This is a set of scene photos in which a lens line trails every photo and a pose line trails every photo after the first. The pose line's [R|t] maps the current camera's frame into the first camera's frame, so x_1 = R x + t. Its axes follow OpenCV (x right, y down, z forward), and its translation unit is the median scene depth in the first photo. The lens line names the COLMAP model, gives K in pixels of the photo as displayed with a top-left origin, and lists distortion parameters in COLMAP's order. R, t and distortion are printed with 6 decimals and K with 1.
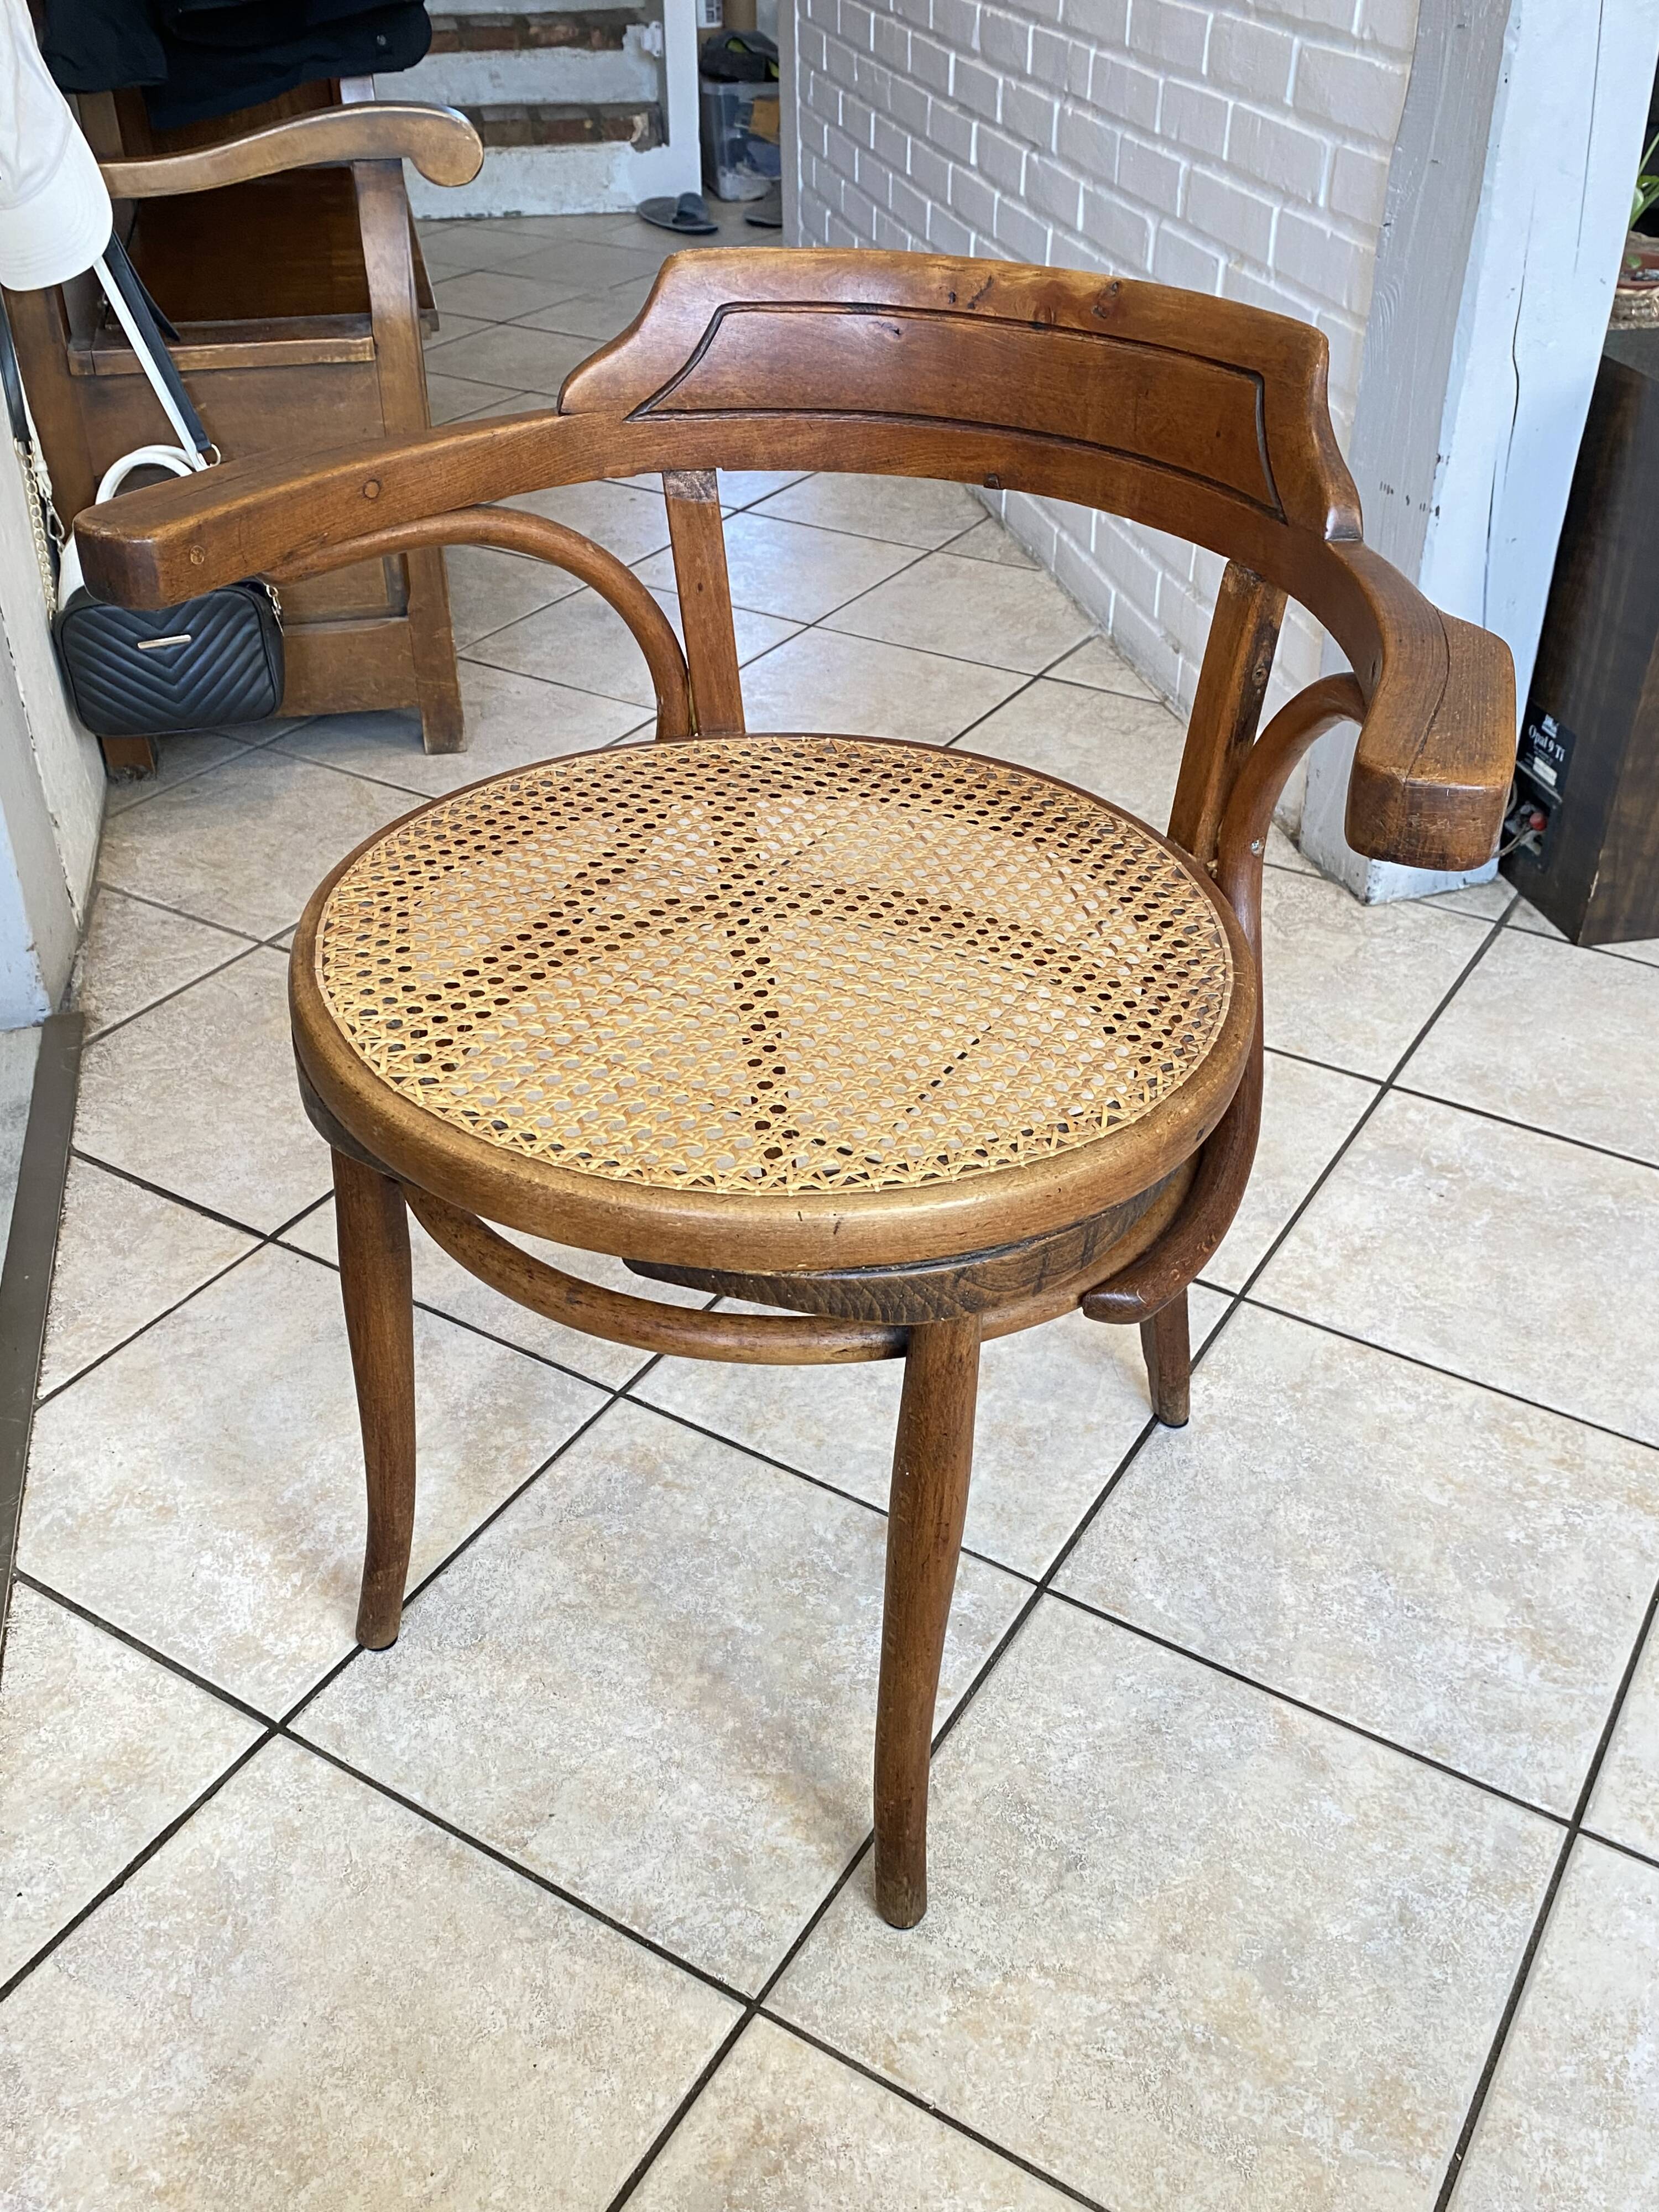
lens RADIAL K [[2021.7, 0, 832.7], [0, 2021.7, 1106.3], [0, 0, 1]] dist [0.012665, -0.007877]
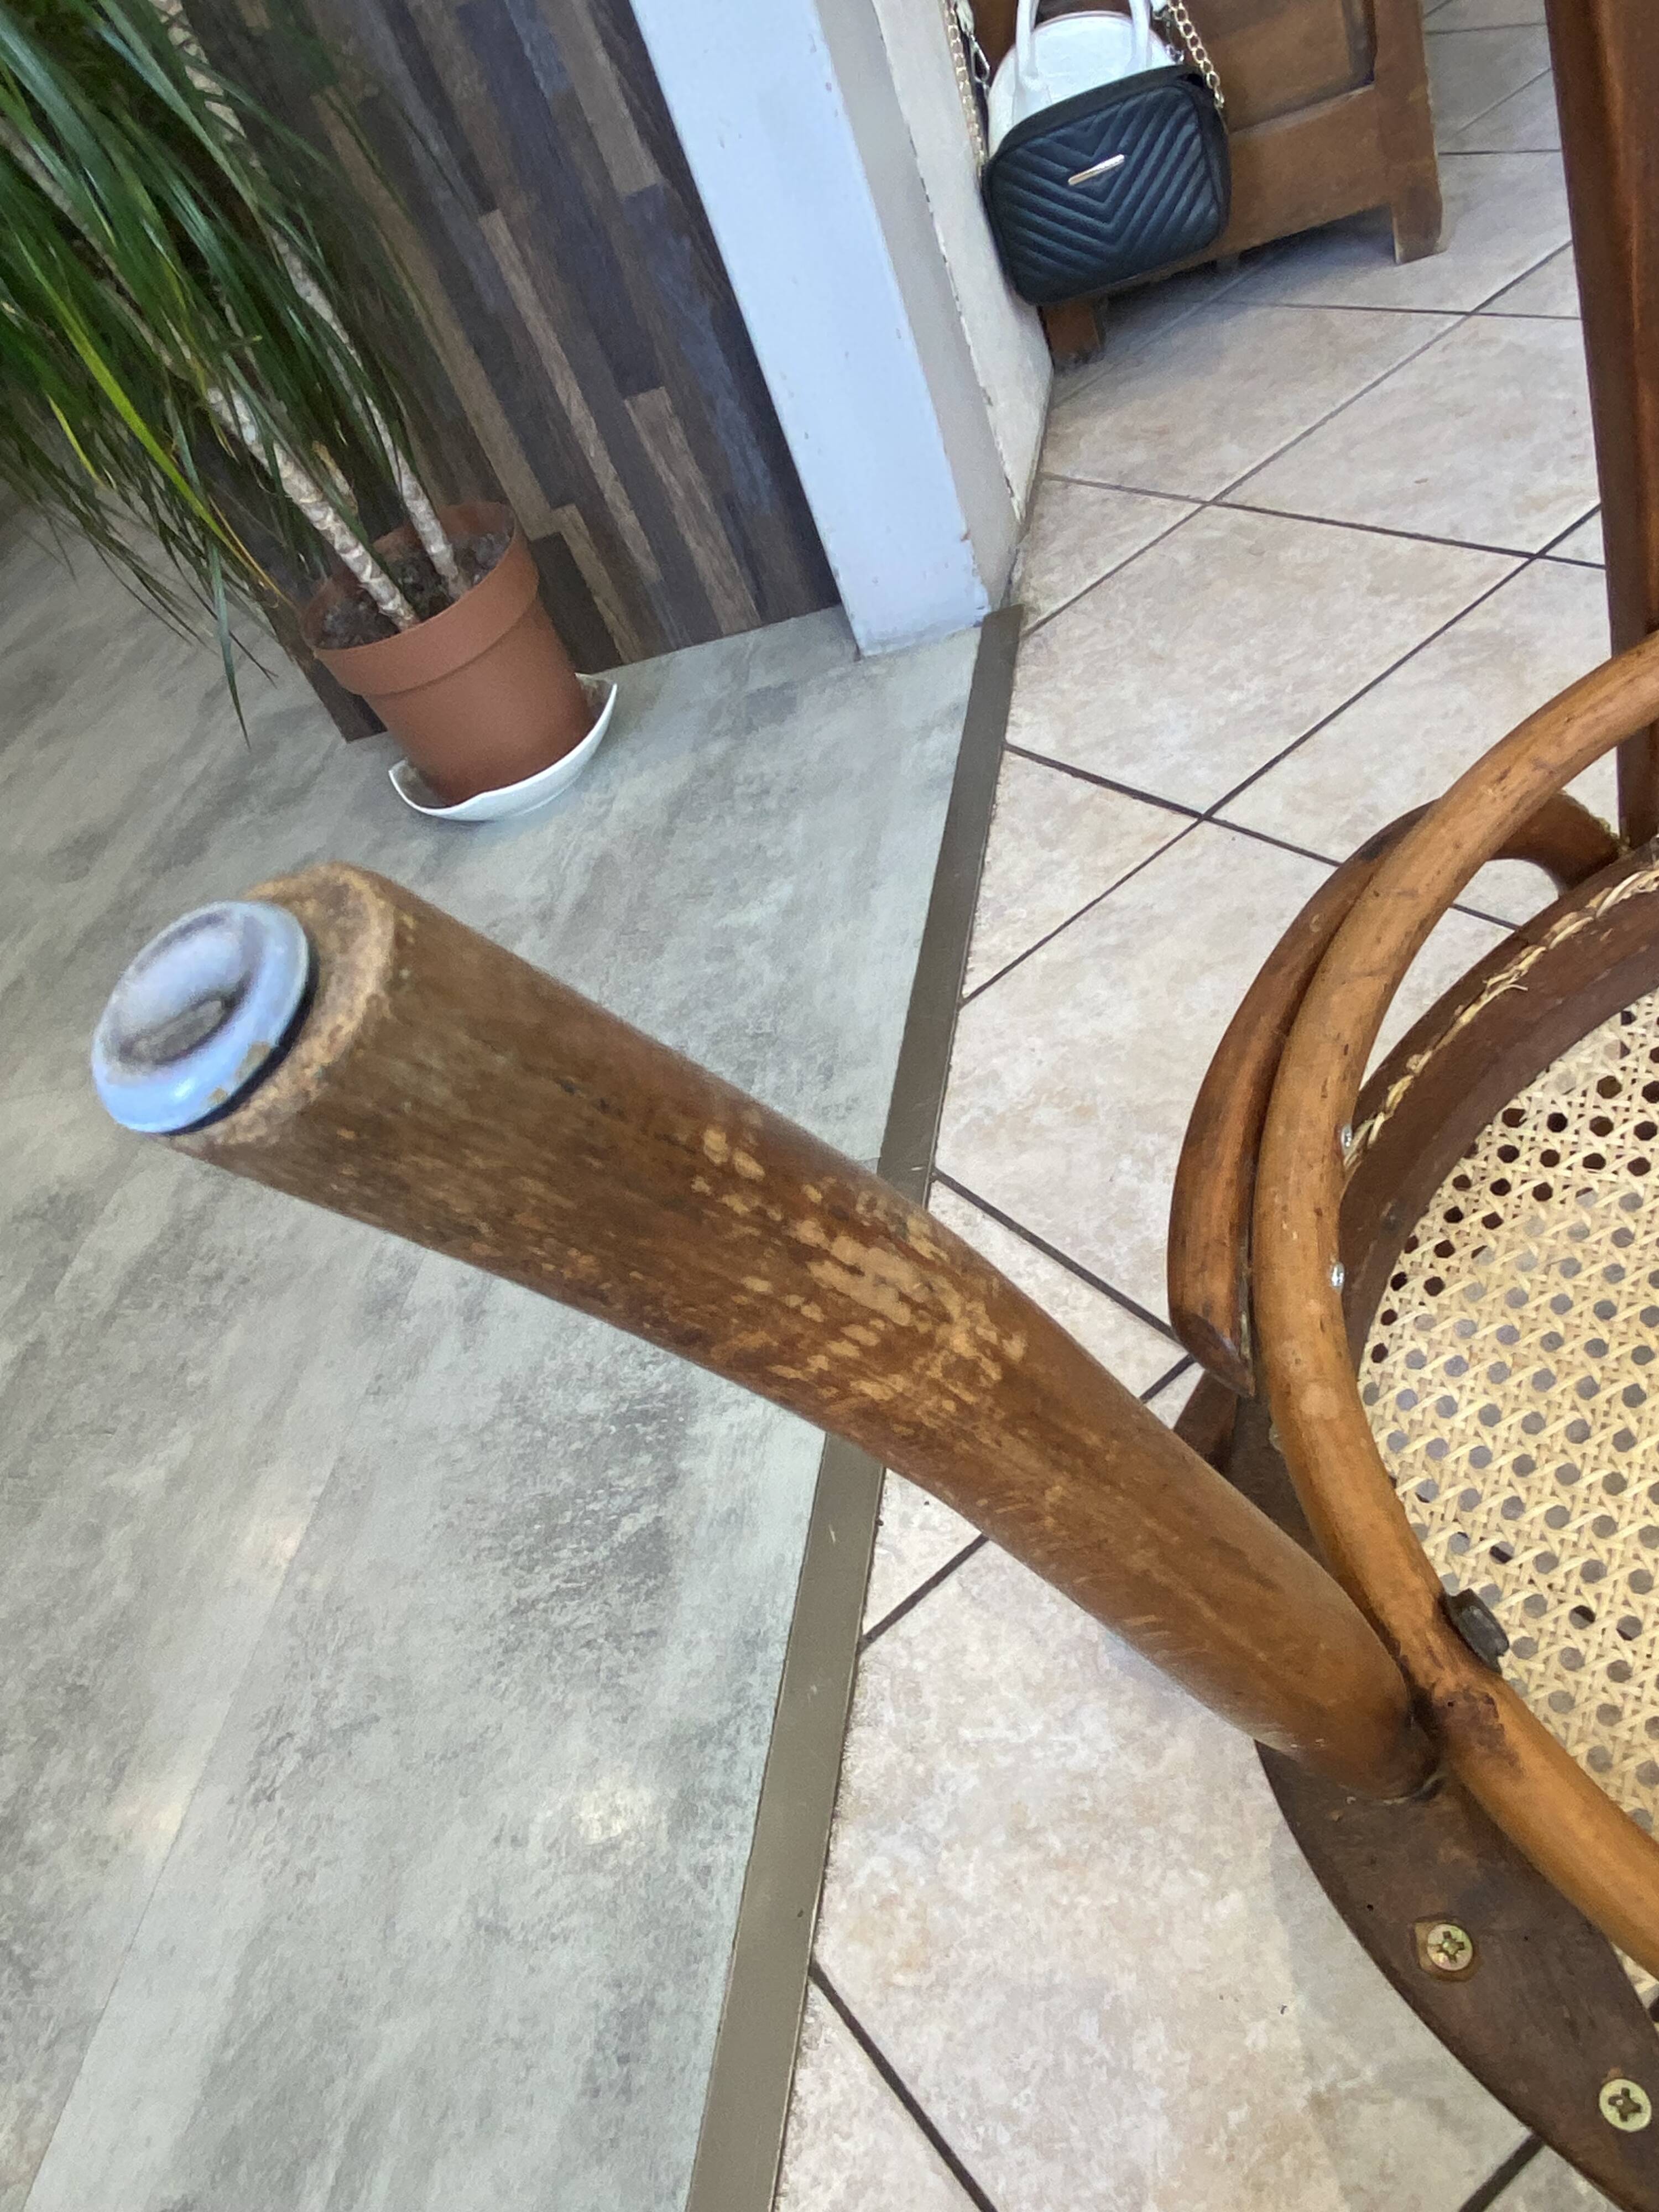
lens RADIAL K [[1665.1, 0, 811.7], [0, 1665.1, 1234.8], [0, 0, 1]] dist [0.106991, -0.142077]
pose [[0.860262, 0.048550, -0.507536, -0.043020], [0.082462, 0.969101, 0.232473, 0.060696], [0.503140, -0.241840, 0.829677, 0.264389]]
